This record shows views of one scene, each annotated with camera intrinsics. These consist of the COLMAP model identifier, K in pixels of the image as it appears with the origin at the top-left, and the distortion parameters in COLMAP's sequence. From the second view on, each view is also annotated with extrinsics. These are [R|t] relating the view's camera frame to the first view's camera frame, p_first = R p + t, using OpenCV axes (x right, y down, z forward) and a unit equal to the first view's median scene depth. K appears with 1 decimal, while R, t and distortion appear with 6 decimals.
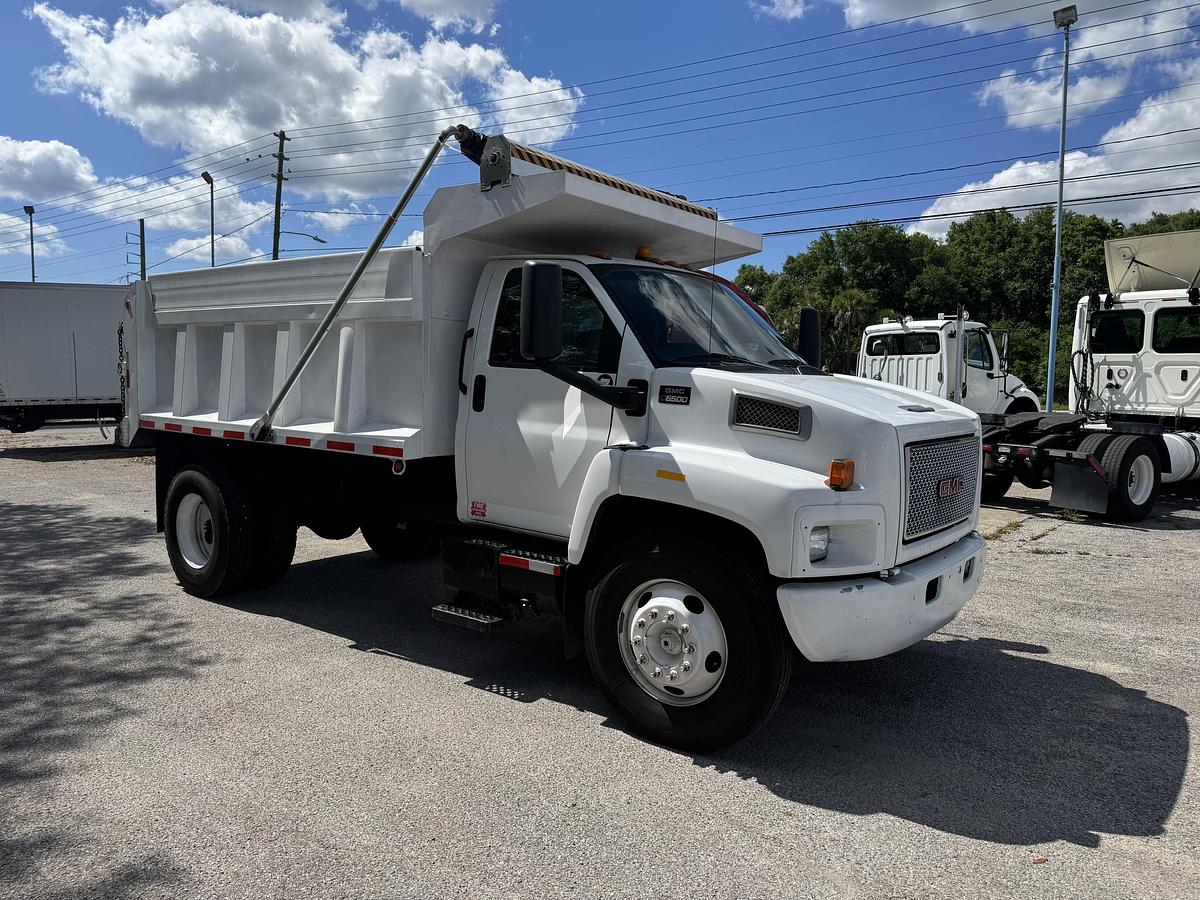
lens RADIAL K [[848.6, 0, 600.0], [0, 848.6, 450.0], [0, 0, 1]] dist [0.052748, -0.042937]
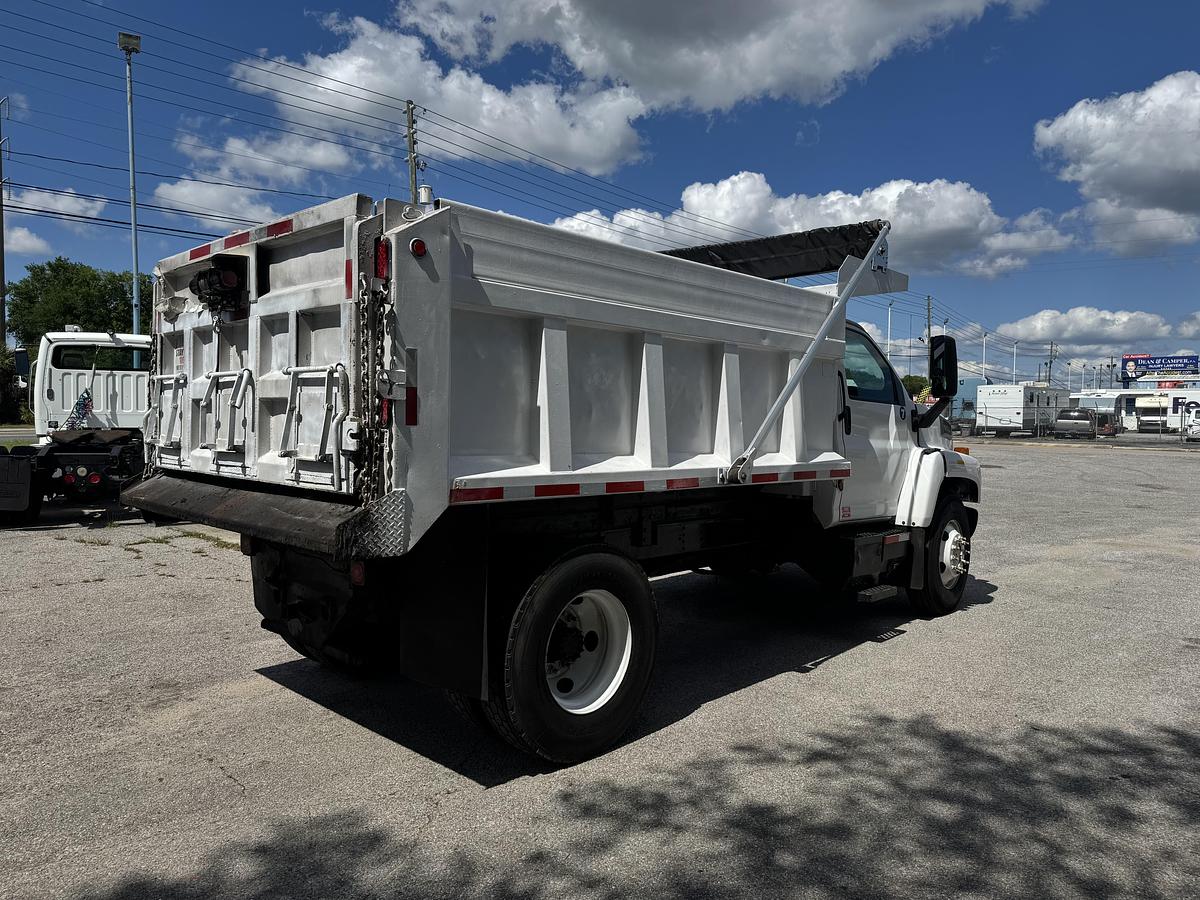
lens RADIAL K [[857.5, 0, 599.0], [0, 857.5, 423.1], [0, 0, 1]] dist [-0.003643, -0.004588]
pose [[0.103395, -0.022626, 0.994383, -0.503897], [0.068795, 0.997510, 0.015544, -0.037254], [-0.992258, 0.066801, 0.104694, 0.428505]]
